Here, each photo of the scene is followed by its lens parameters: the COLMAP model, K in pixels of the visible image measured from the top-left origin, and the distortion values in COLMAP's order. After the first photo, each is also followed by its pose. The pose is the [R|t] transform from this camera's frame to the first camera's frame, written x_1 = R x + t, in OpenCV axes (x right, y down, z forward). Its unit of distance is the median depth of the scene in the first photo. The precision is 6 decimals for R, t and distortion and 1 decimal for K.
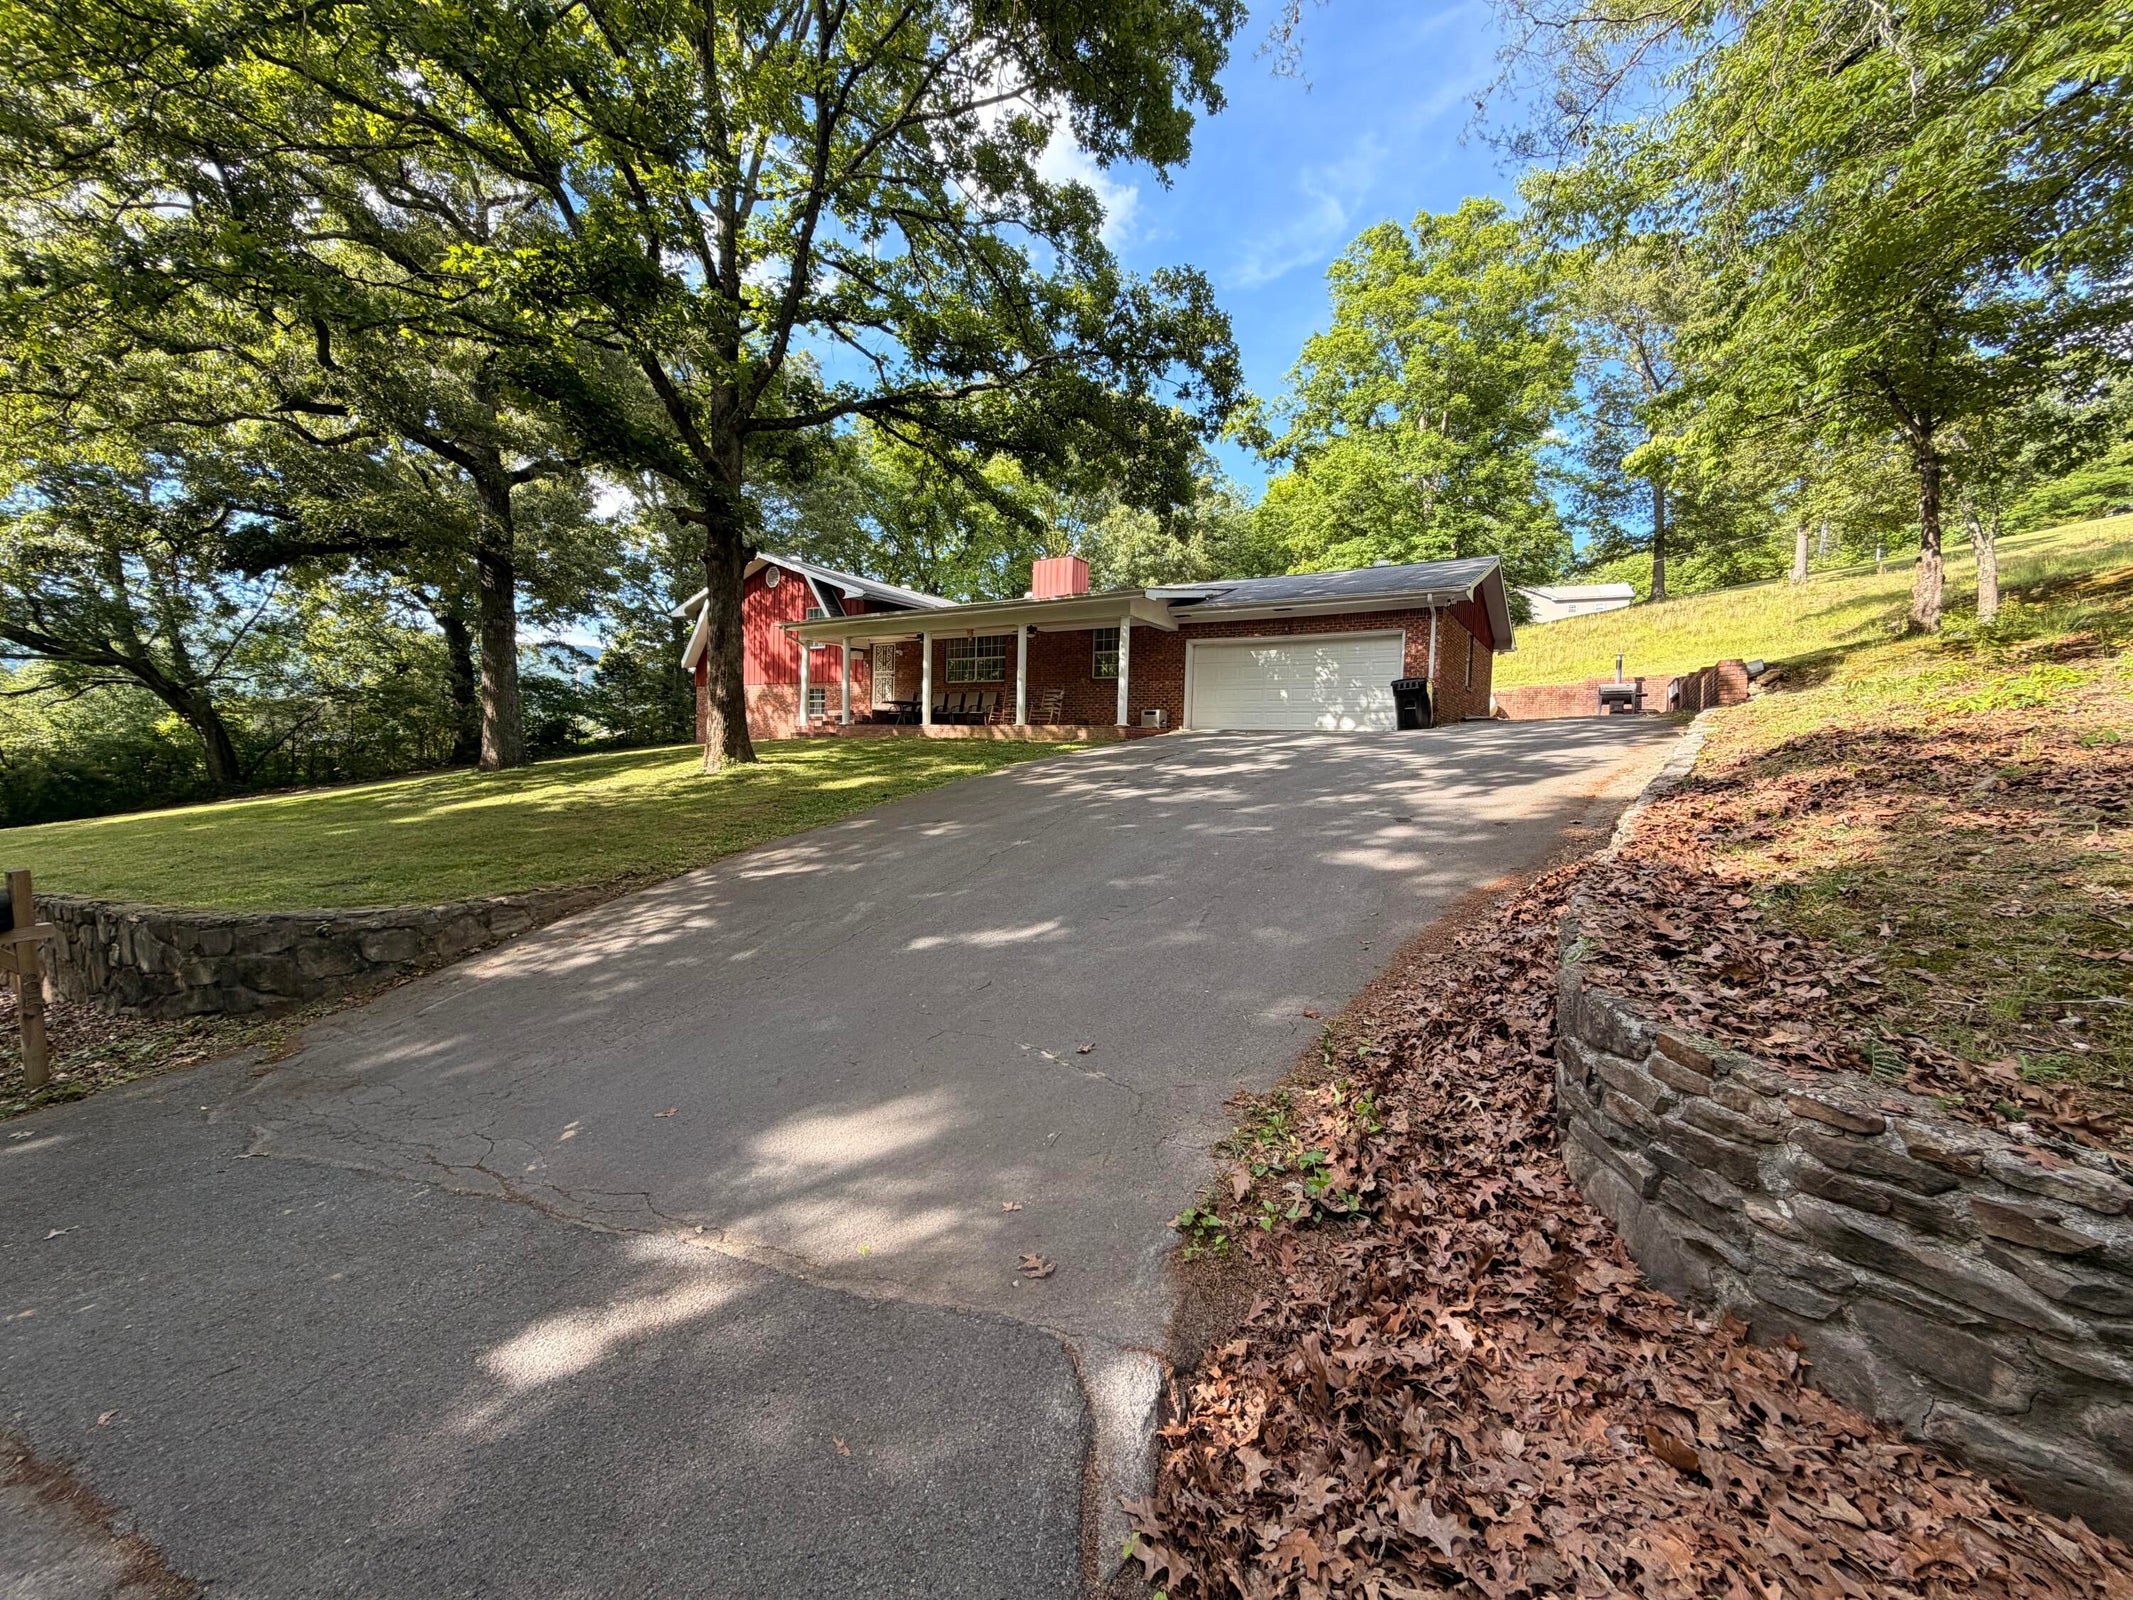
lens RADIAL K [[851.5, 0, 1067.0], [0, 851.5, 802.0], [0, 0, 1]] dist [-0.002247, -0.000105]
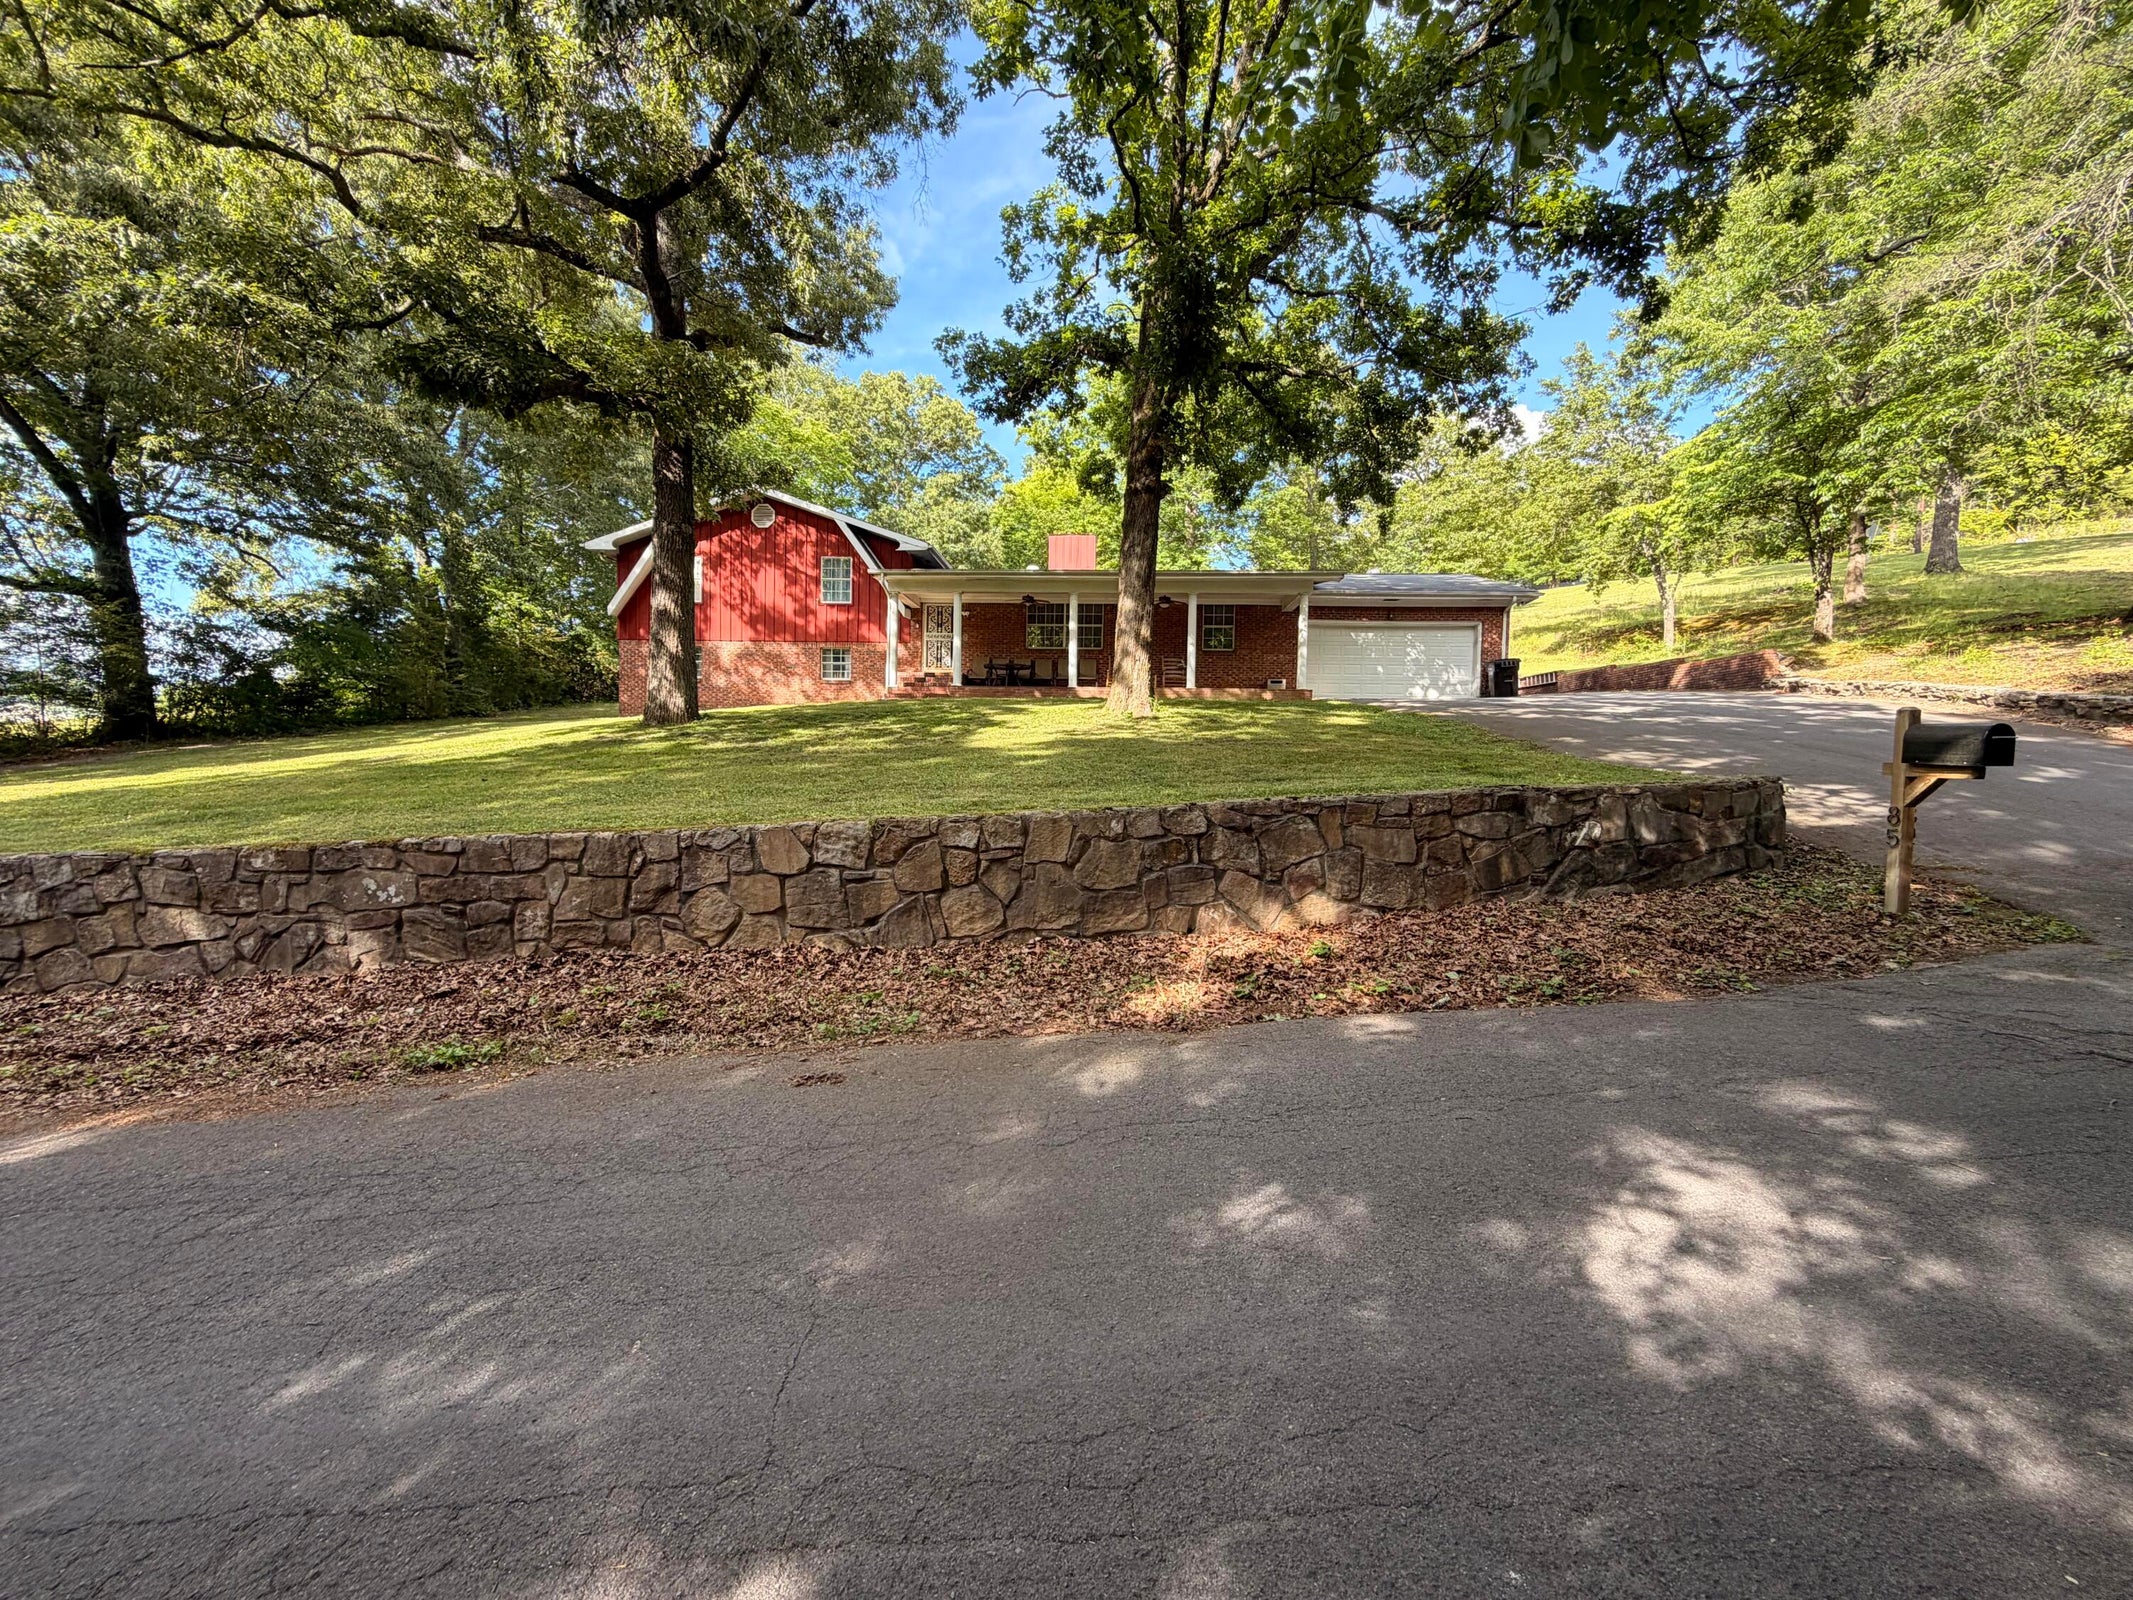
lens RADIAL K [[851.5, 0, 1066.1], [0, 851.5, 795.2], [0, 0, 1]] dist [-0.002247, -0.000105]
pose [[0.873644, -0.027056, 0.485813, -0.710140], [0.032887, 0.999453, -0.003479, 0.041510], [-0.485453, 0.019017, 0.874056, 0.153521]]
